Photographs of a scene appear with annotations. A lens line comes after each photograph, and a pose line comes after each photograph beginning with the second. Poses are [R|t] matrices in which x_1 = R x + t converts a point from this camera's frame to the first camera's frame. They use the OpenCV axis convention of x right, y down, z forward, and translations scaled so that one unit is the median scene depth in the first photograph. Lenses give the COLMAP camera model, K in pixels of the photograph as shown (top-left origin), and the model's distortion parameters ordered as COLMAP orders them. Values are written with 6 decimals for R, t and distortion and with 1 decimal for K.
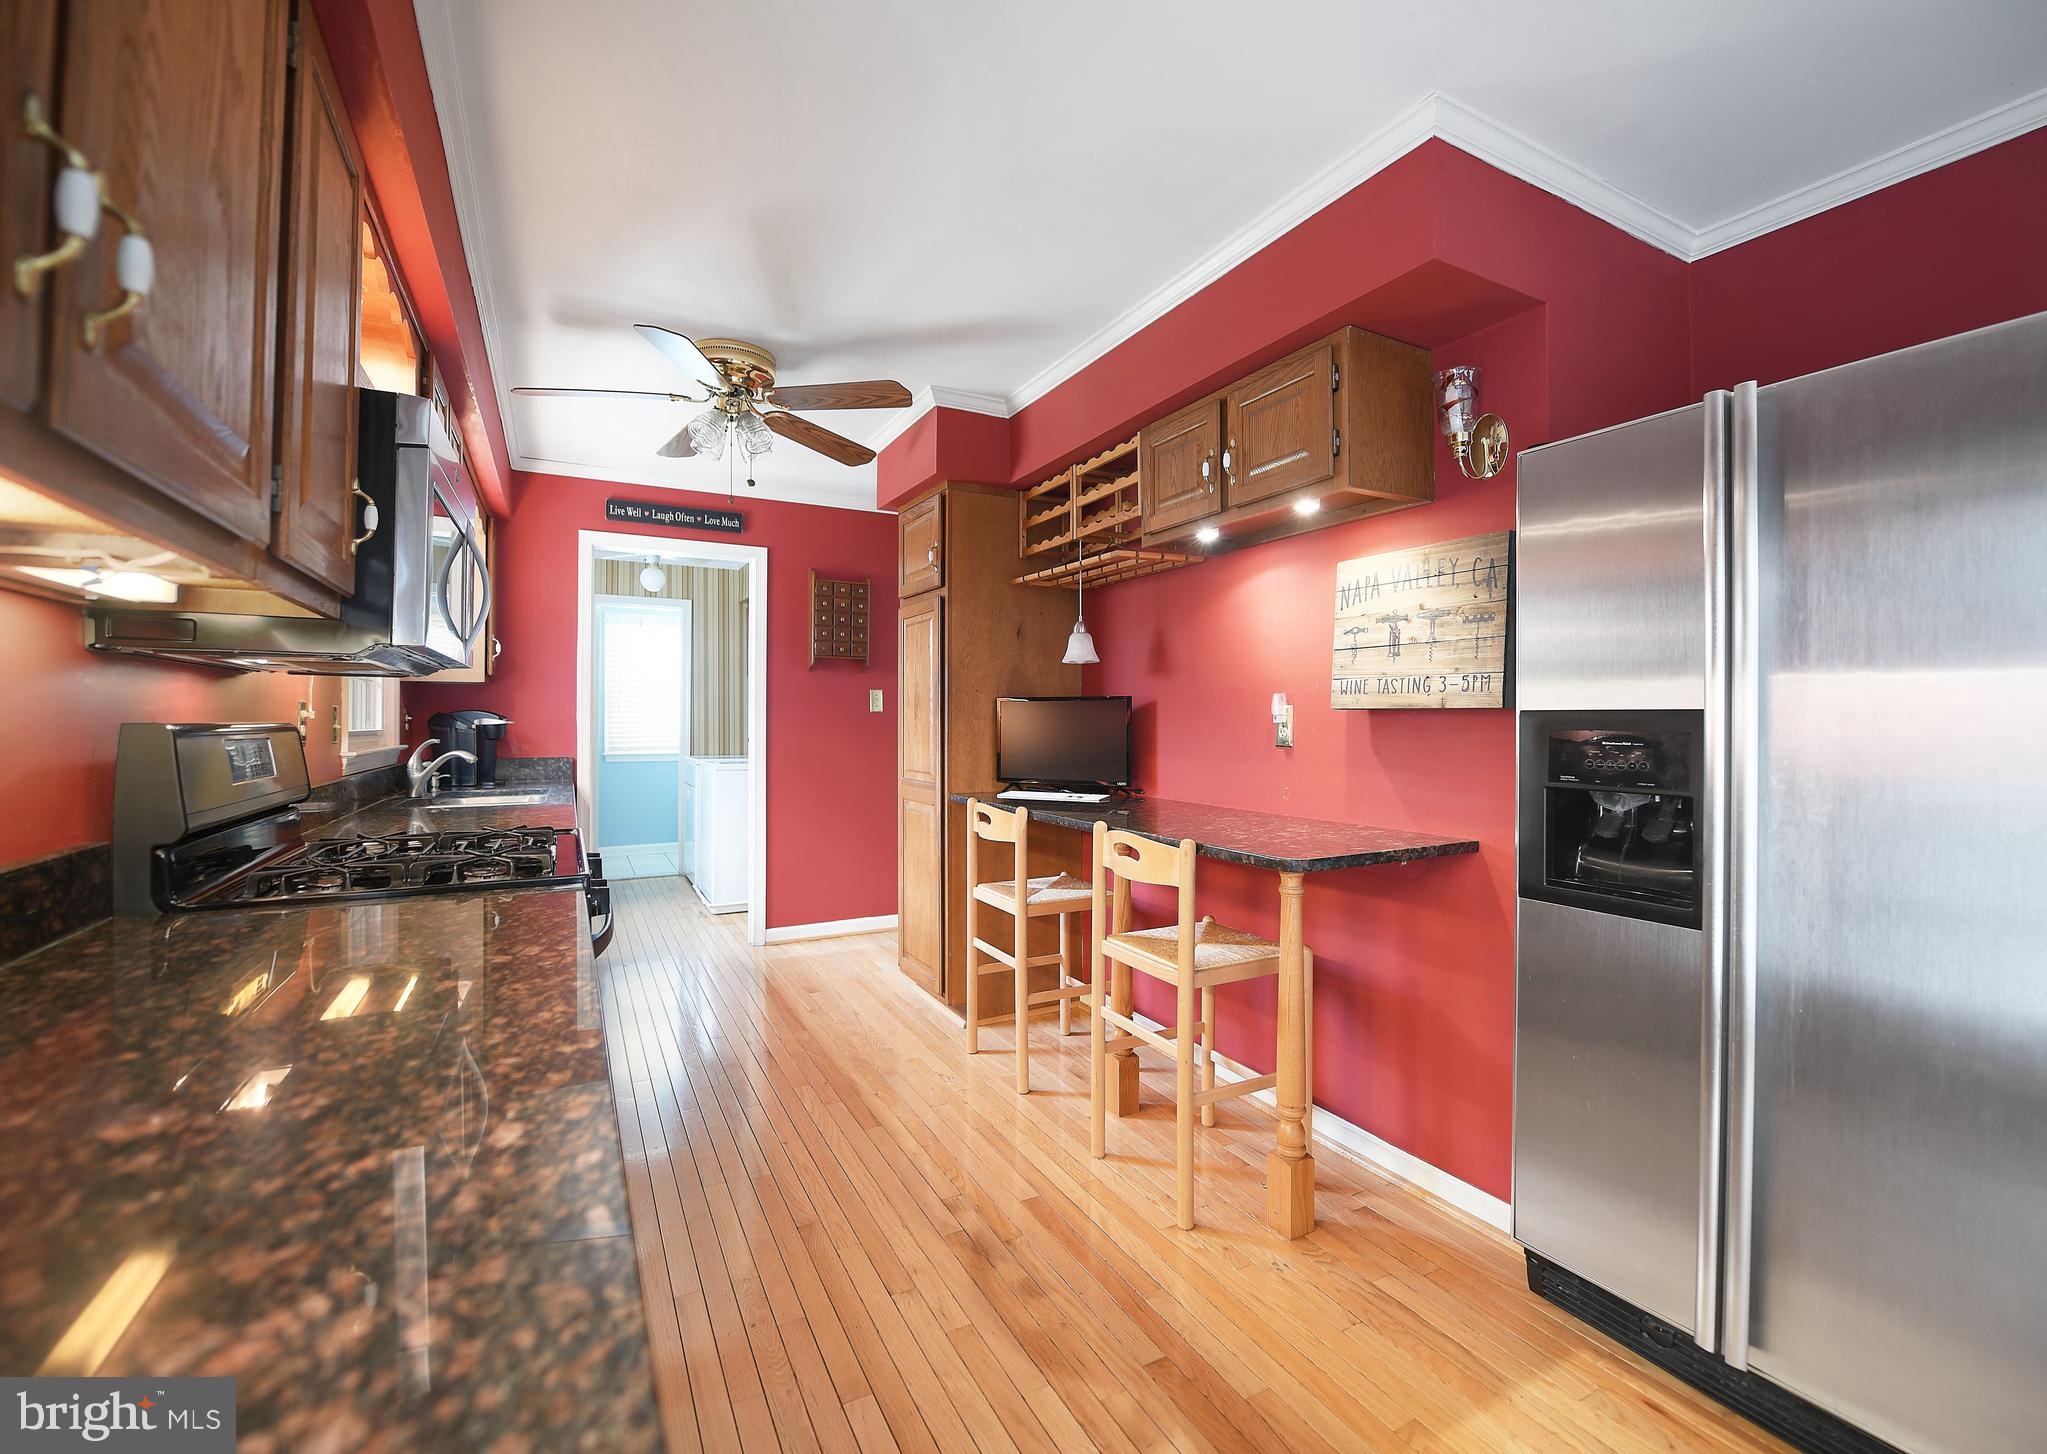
lens RADIAL K [[876.9, 0, 1026.8], [0, 876.9, 715.9], [0, 0, 1]] dist [0.001190, 0.000068]
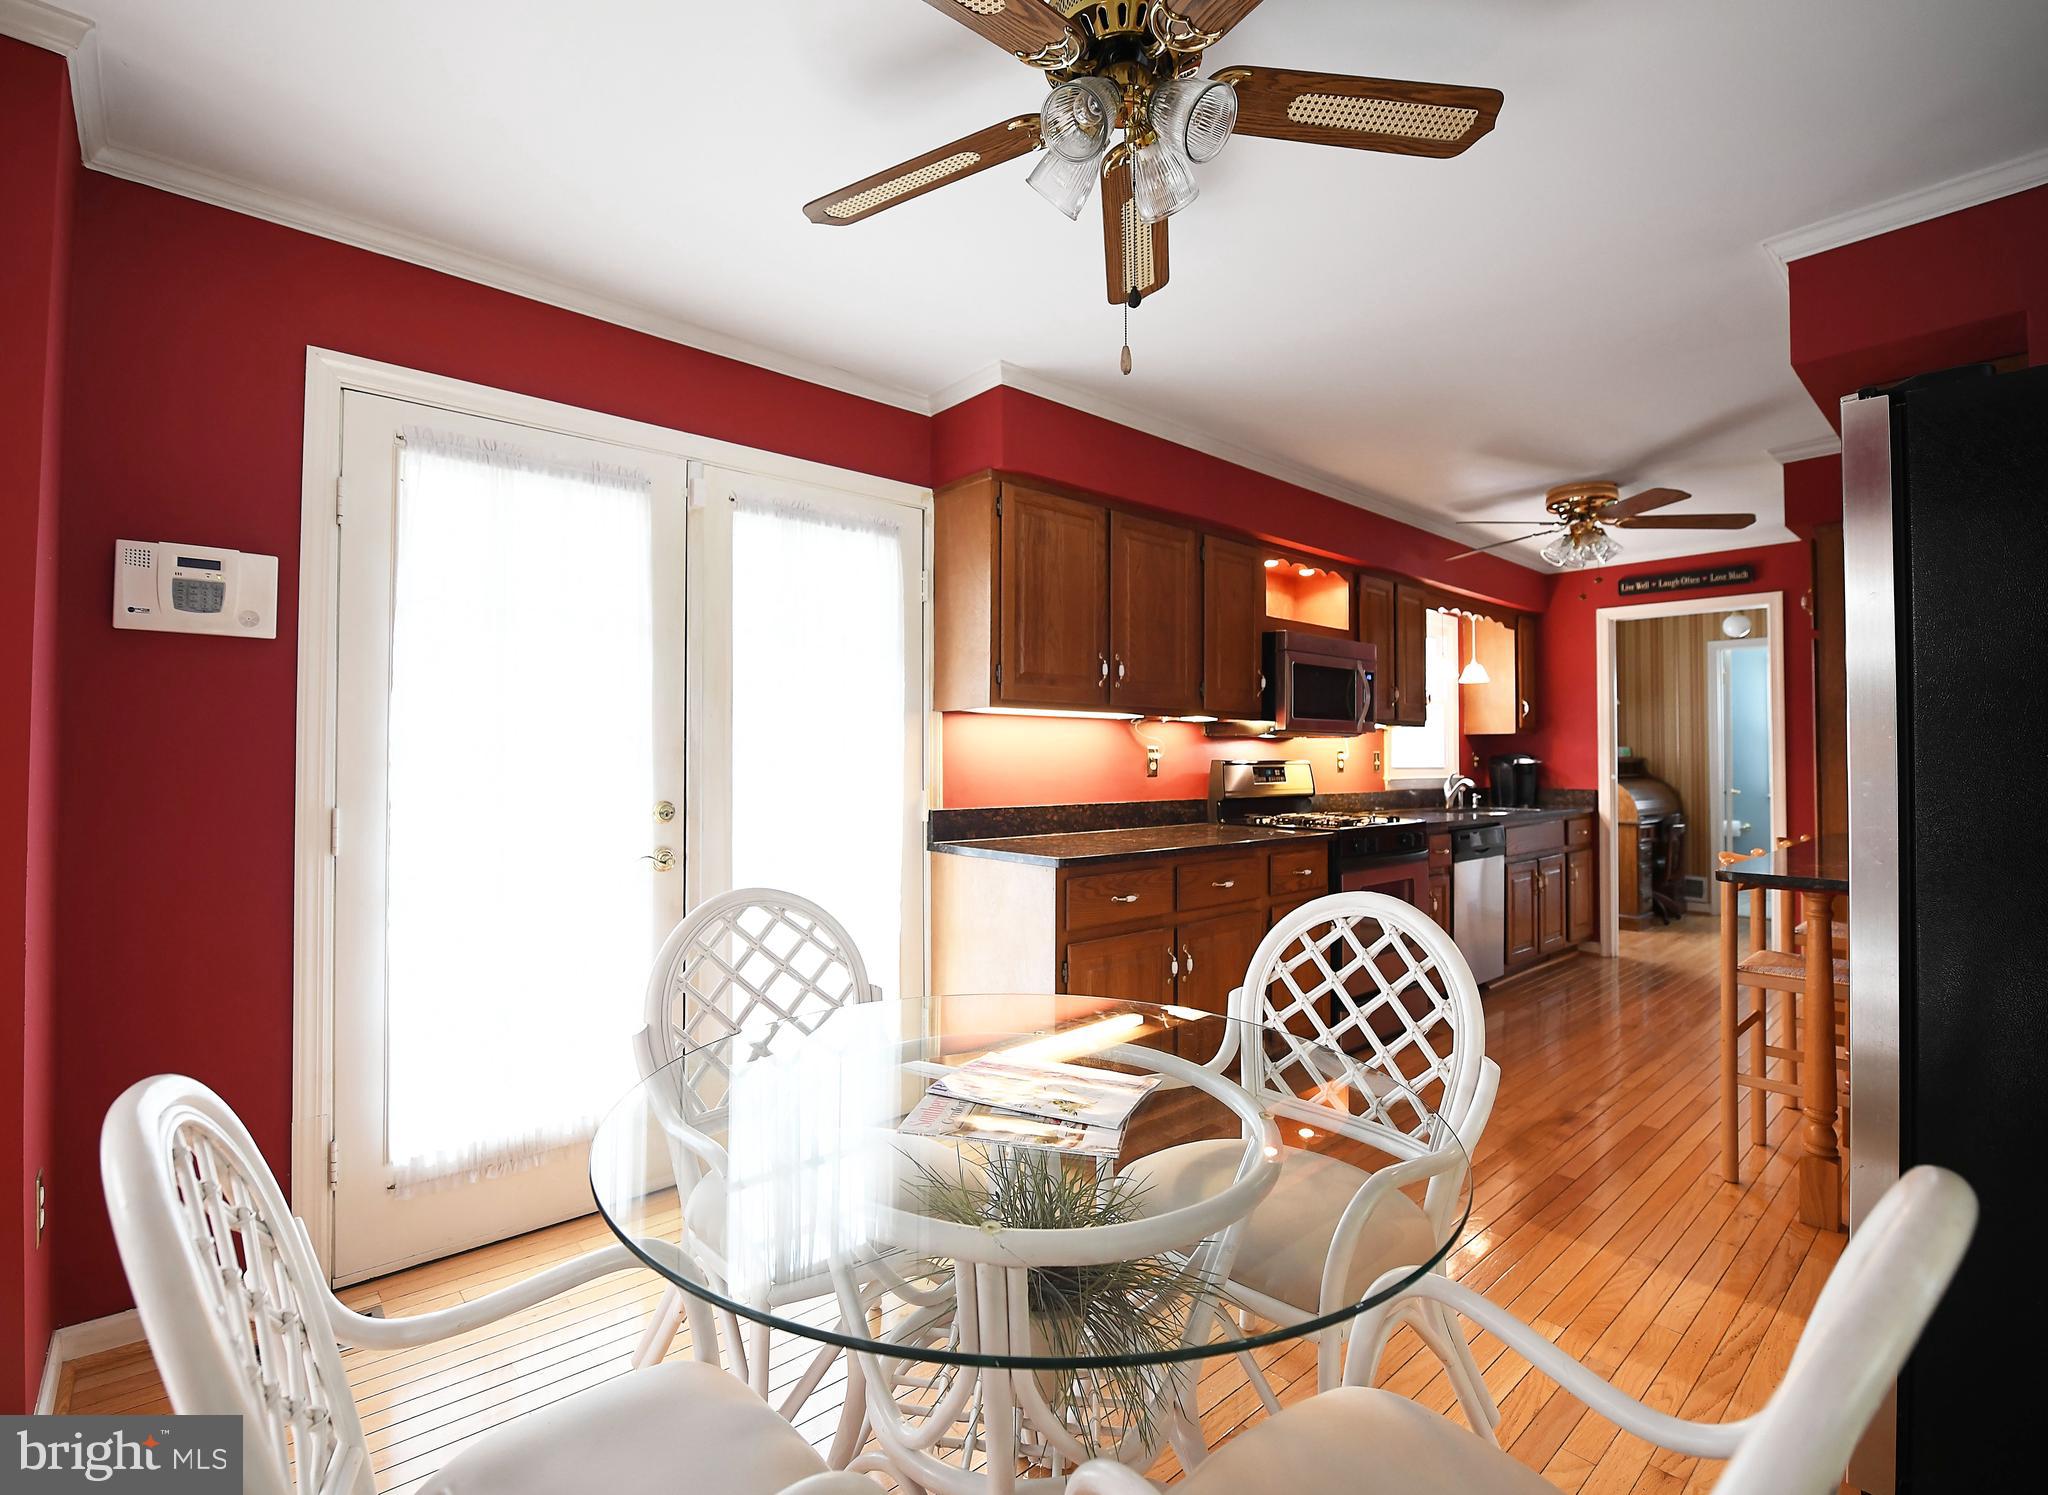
lens RADIAL K [[975.4, 0, 1020.1], [0, 975.4, 740.3], [0, 0, 1]] dist [-0.035318, -0.000512]
pose [[0.234531, -0.018271, -0.971937, 0.637841], [0.002513, 0.999831, -0.018189, -0.000646], [0.972105, 0.001823, 0.234538, -0.130986]]
